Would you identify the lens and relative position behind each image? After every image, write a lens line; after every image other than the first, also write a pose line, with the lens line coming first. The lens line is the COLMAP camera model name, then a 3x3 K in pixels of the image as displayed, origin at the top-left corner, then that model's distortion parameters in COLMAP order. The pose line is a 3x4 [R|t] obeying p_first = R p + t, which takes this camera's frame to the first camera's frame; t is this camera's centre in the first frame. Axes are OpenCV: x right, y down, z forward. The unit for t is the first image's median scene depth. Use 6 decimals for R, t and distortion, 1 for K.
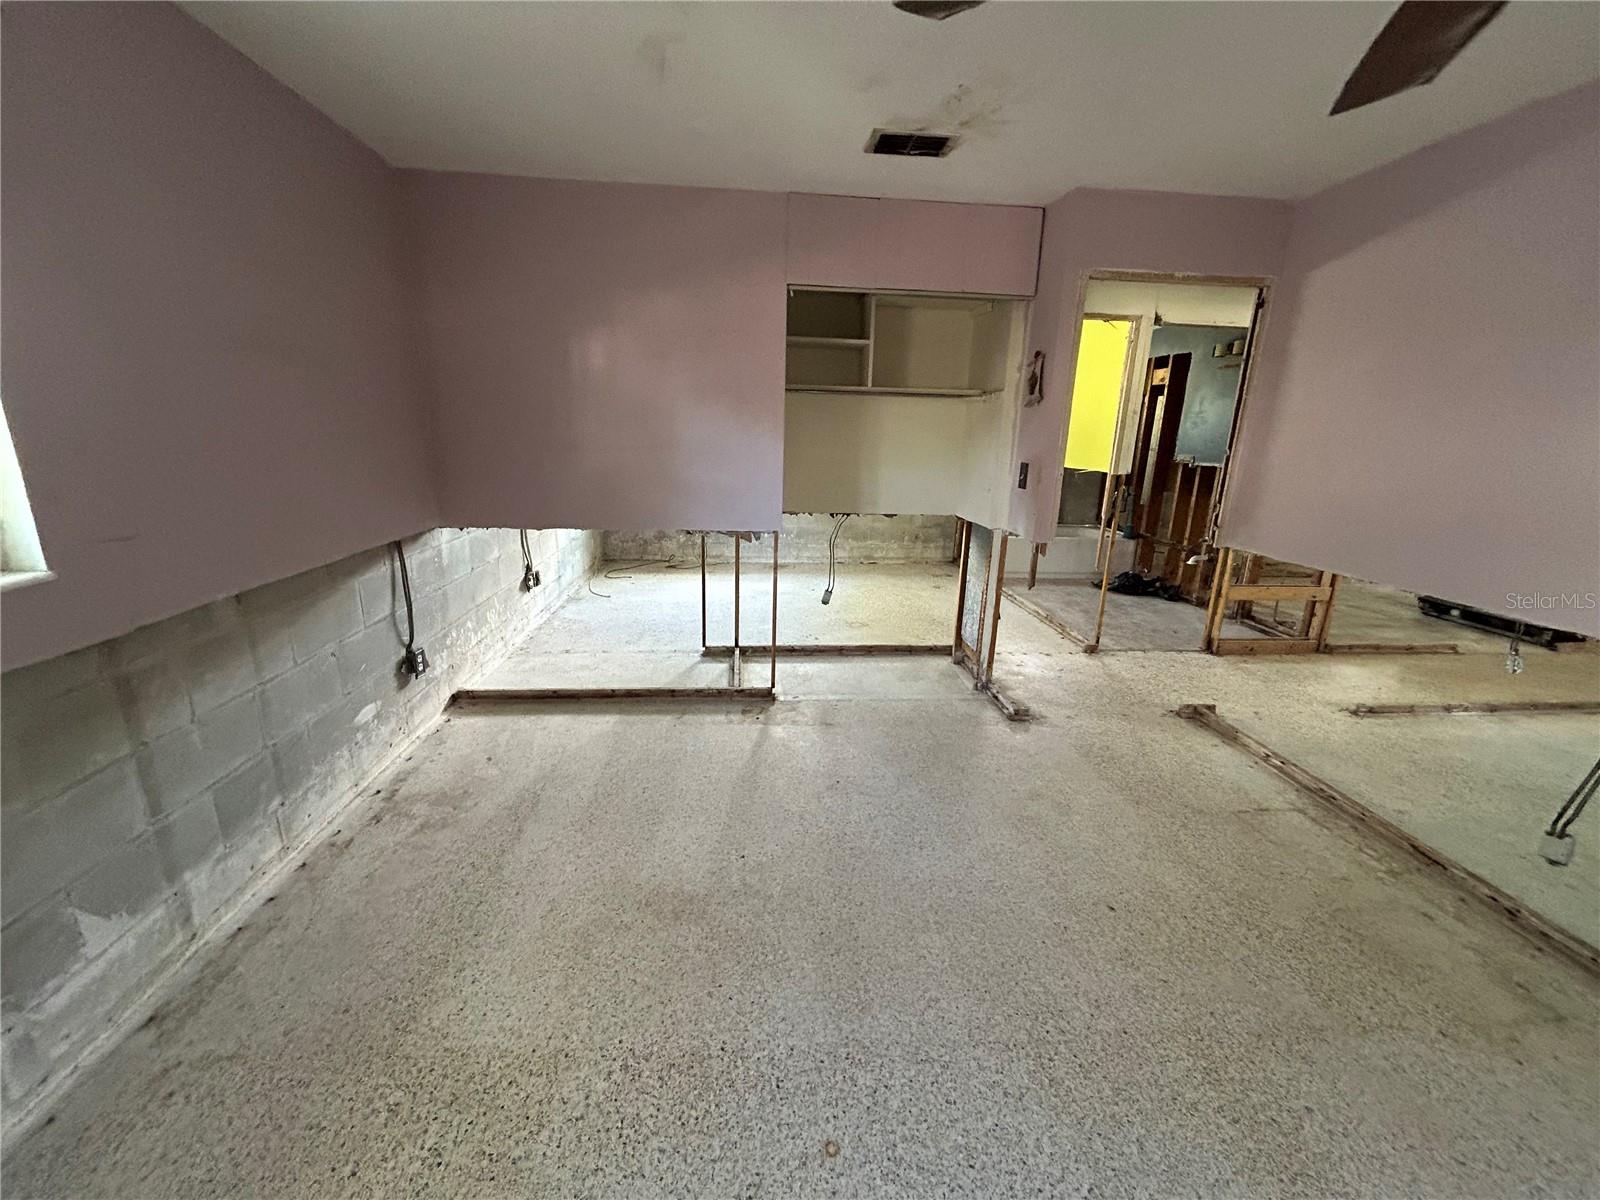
lens RADIAL K [[642.3, 0, 799.9], [0, 642.3, 596.1], [0, 0, 1]] dist [-0.000449, 0.000706]
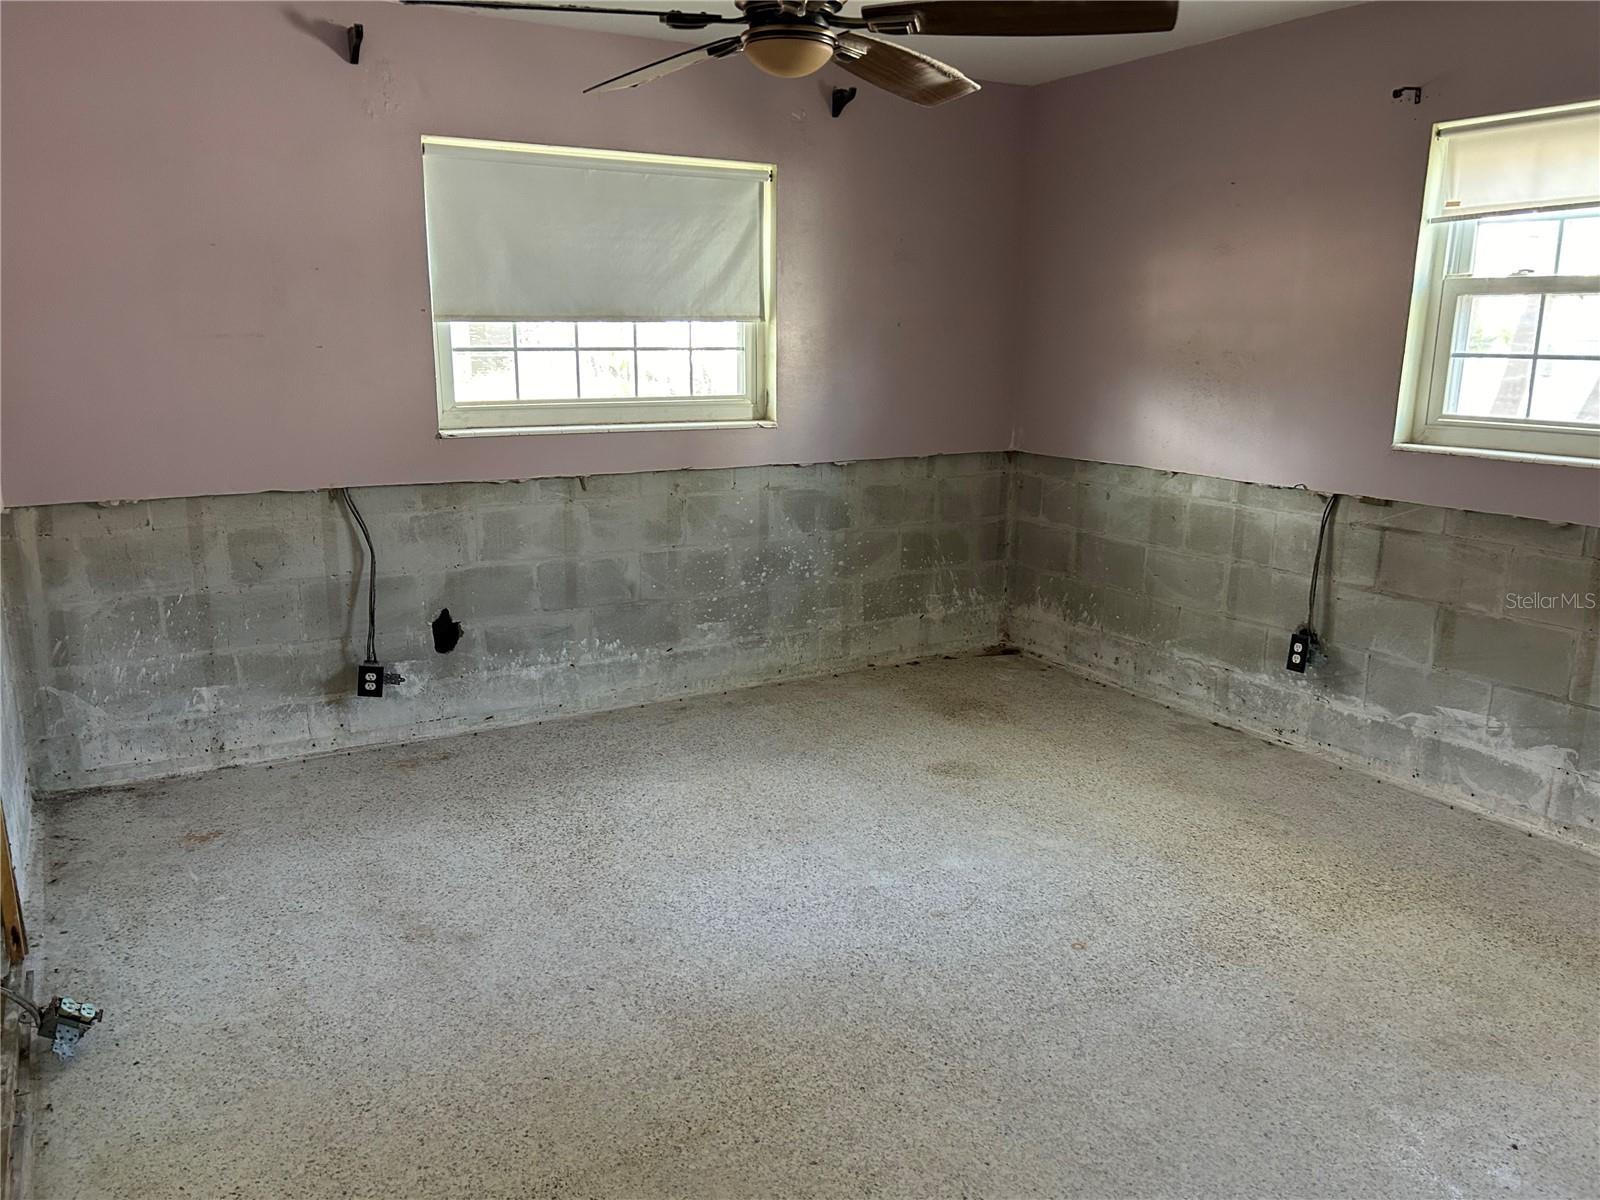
lens RADIAL K [[1207.0, 0, 784.6], [0, 1207.0, 619.1], [0, 0, 1]] dist [0.023542, -0.002639]
pose [[-0.906718, 0.069678, -0.415941, 0.443080], [-0.135577, 0.885748, 0.443926, -0.181386], [0.399351, 0.458908, -0.793677, 0.709995]]
